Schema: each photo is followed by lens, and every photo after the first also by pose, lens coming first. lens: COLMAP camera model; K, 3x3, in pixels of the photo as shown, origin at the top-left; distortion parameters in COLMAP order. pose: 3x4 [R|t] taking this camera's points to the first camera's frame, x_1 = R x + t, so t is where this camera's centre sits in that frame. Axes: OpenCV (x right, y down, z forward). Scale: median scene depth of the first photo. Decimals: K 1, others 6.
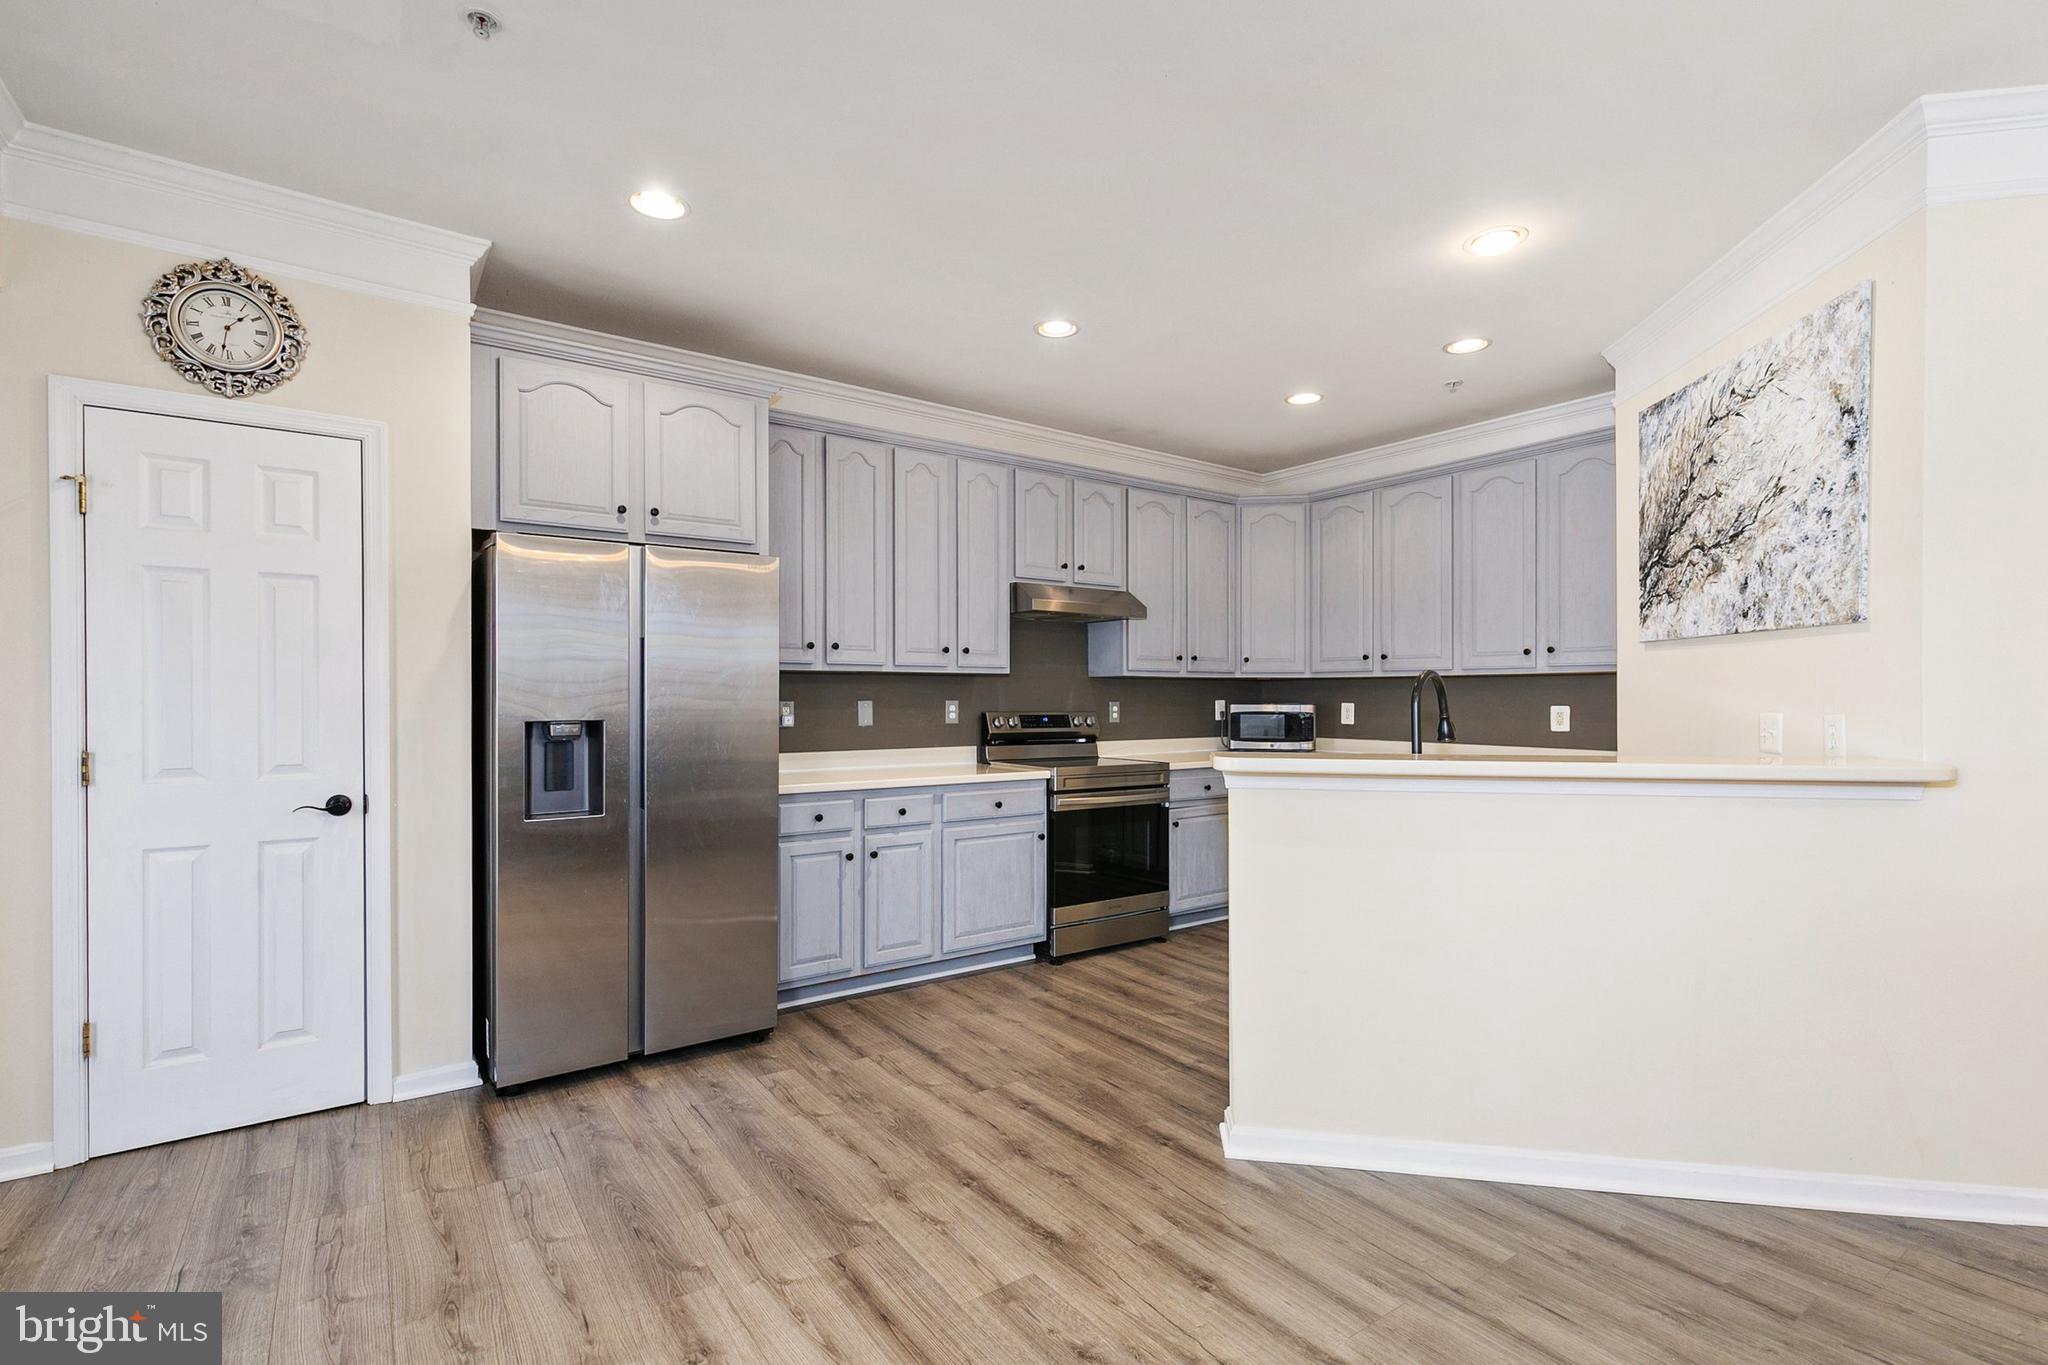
lens RADIAL K [[931.7, 0, 1005.9], [0, 931.7, 699.5], [0, 0, 1]] dist [0.016019, -0.007852]
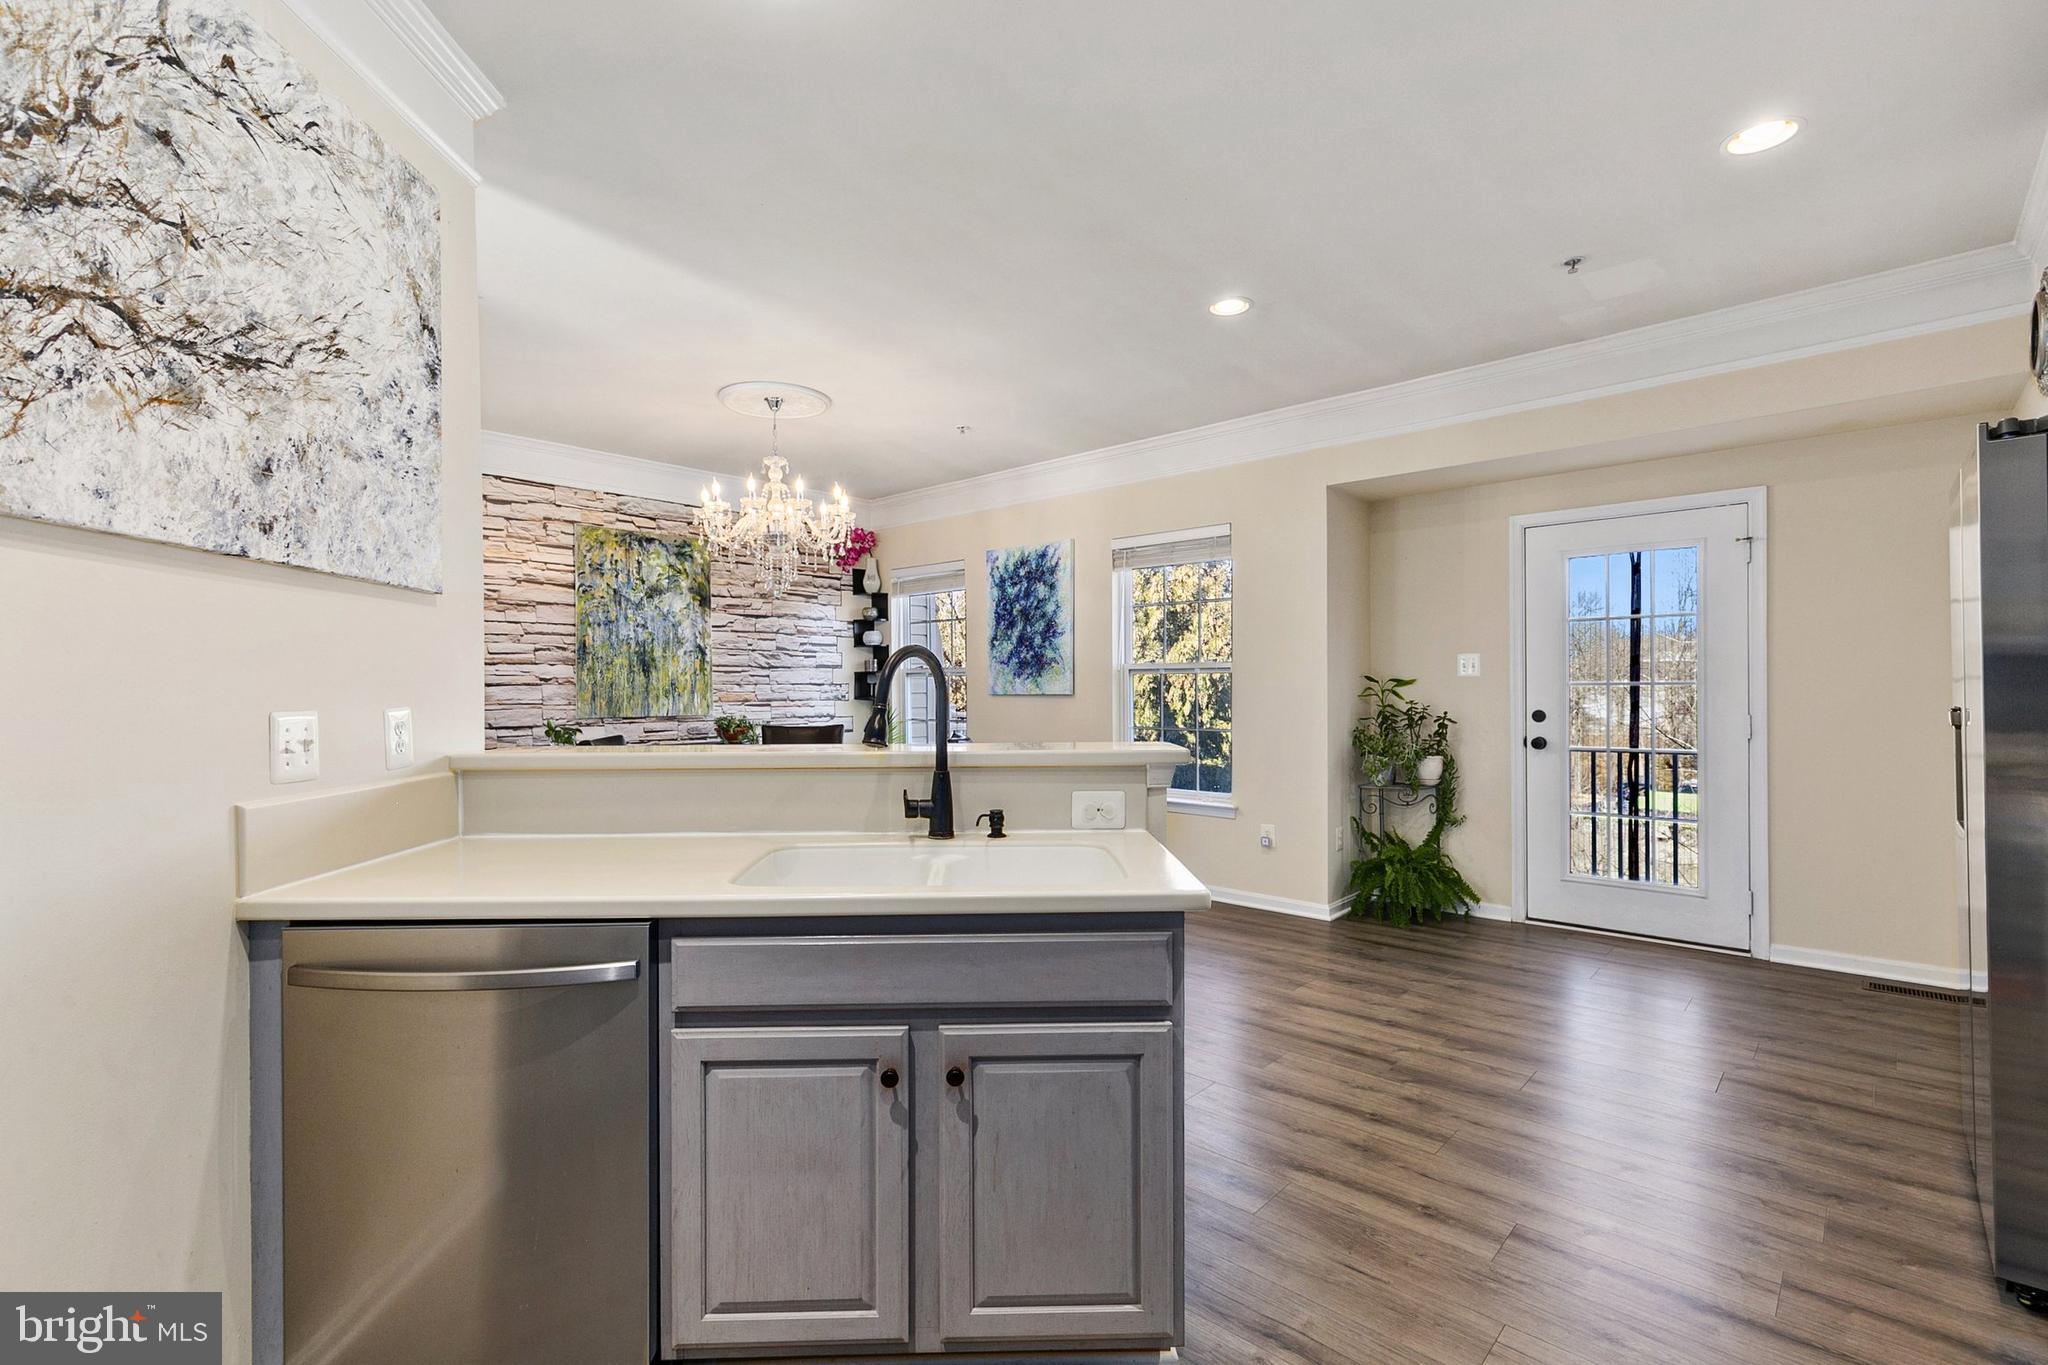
lens RADIAL K [[927.7, 0, 1017.5], [0, 927.7, 692.1], [0, 0, 1]] dist [0.000875, -0.000708]
pose [[-0.977589, 0.006519, -0.210421, 0.397023], [0.004255, 0.999928, 0.011214, -0.001781], [0.210479, 0.010067, -0.977547, 1.307028]]
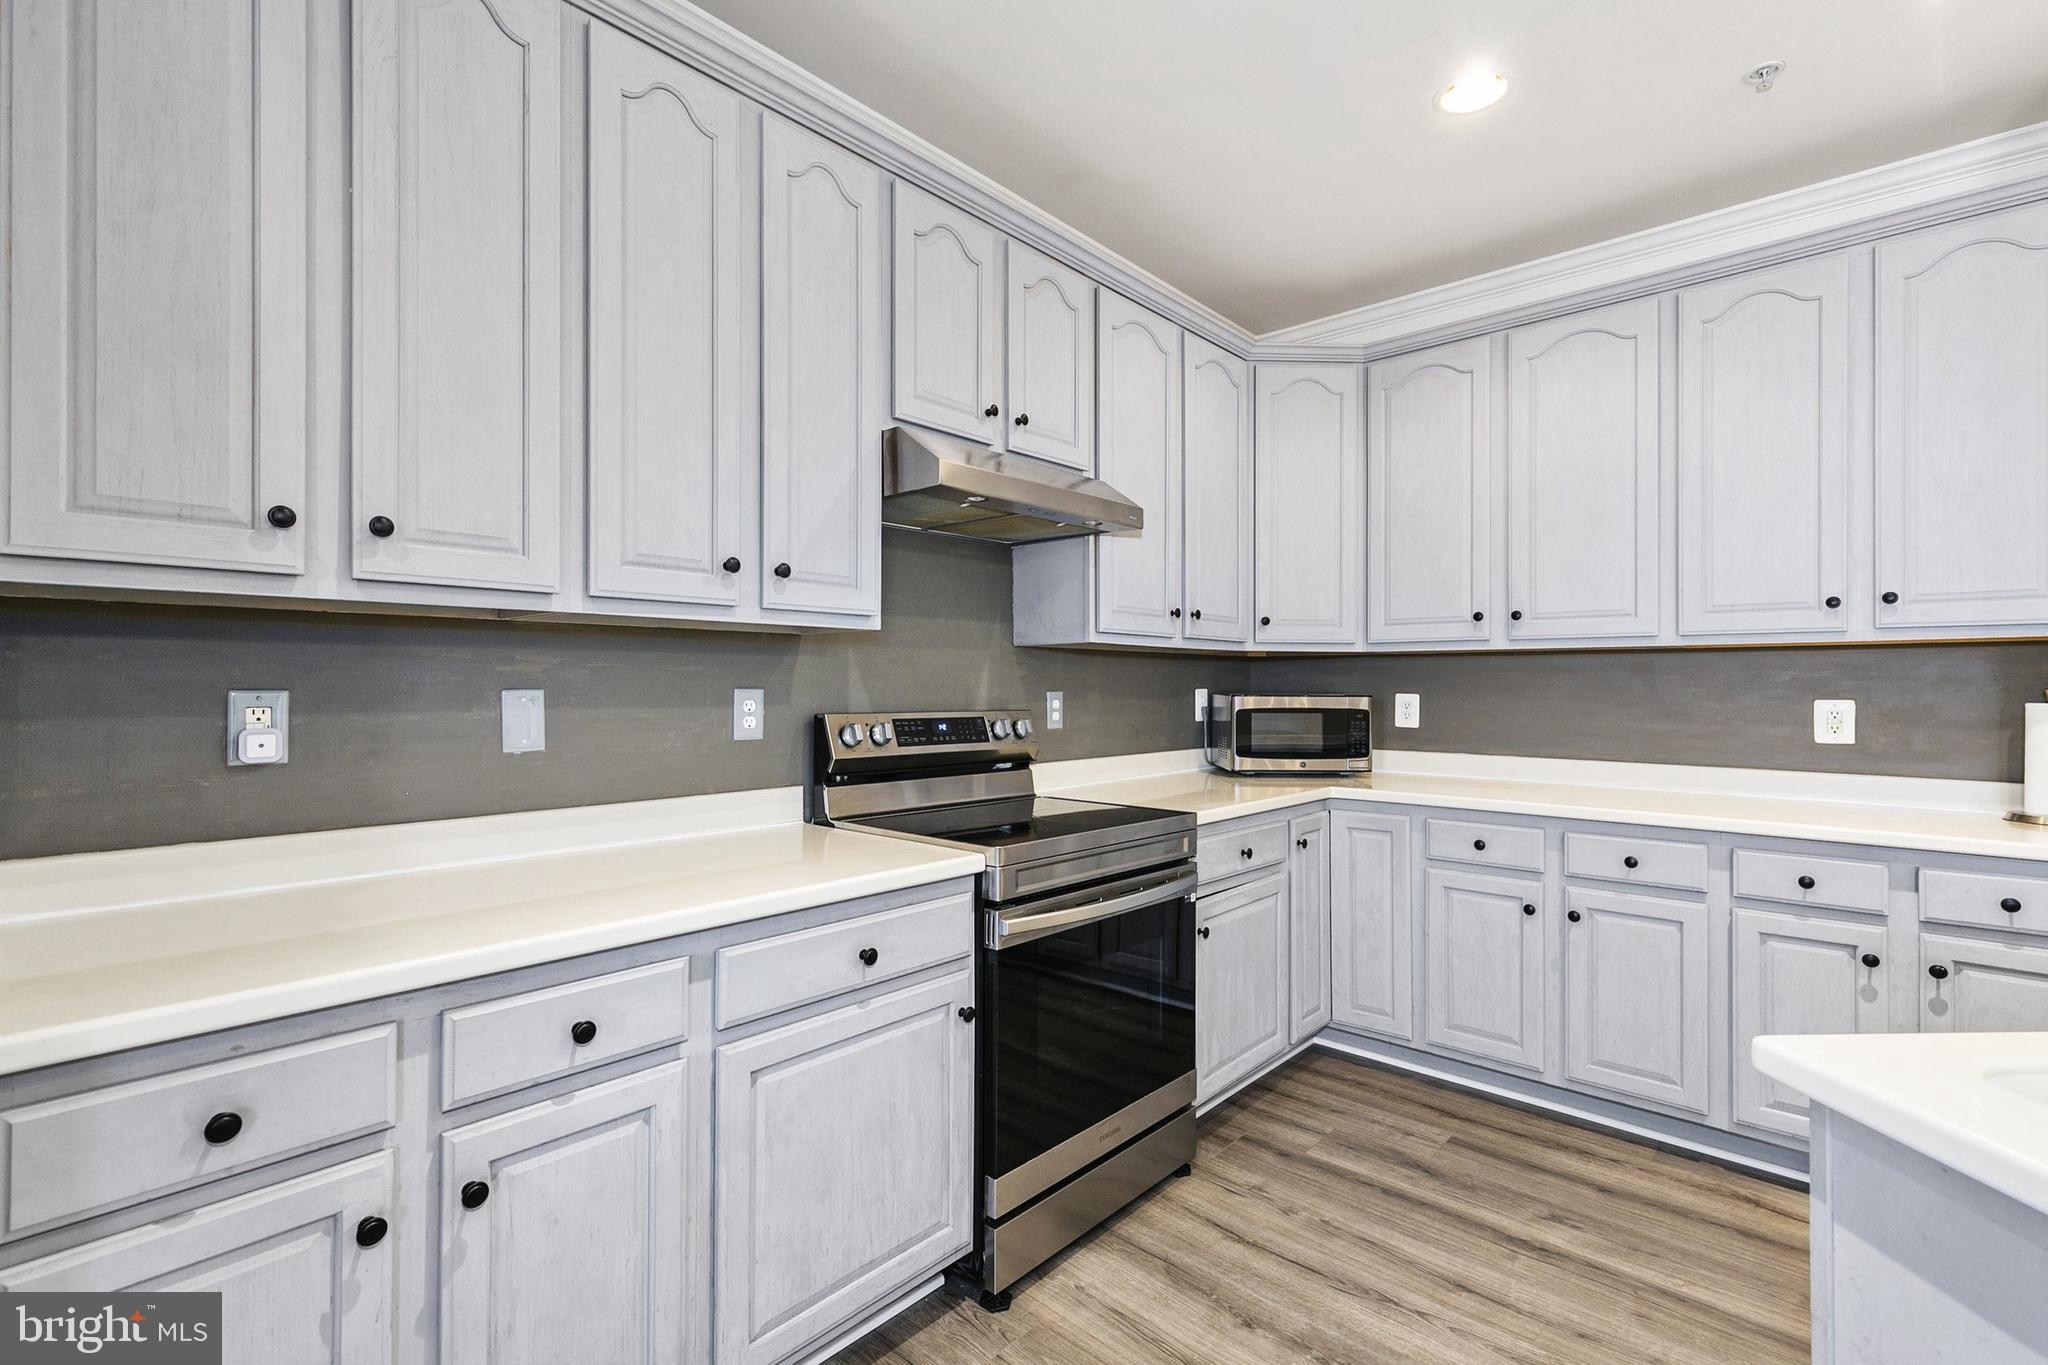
lens RADIAL K [[925.4, 0, 1012.6], [0, 925.4, 681.3], [0, 0, 1]] dist [0.001137, -0.001309]
pose [[0.977197, 0.003075, 0.212312, -0.036254], [-0.001865, 0.999981, -0.005902, -0.000501], [-0.212326, 0.005371, 0.977184, 0.697289]]
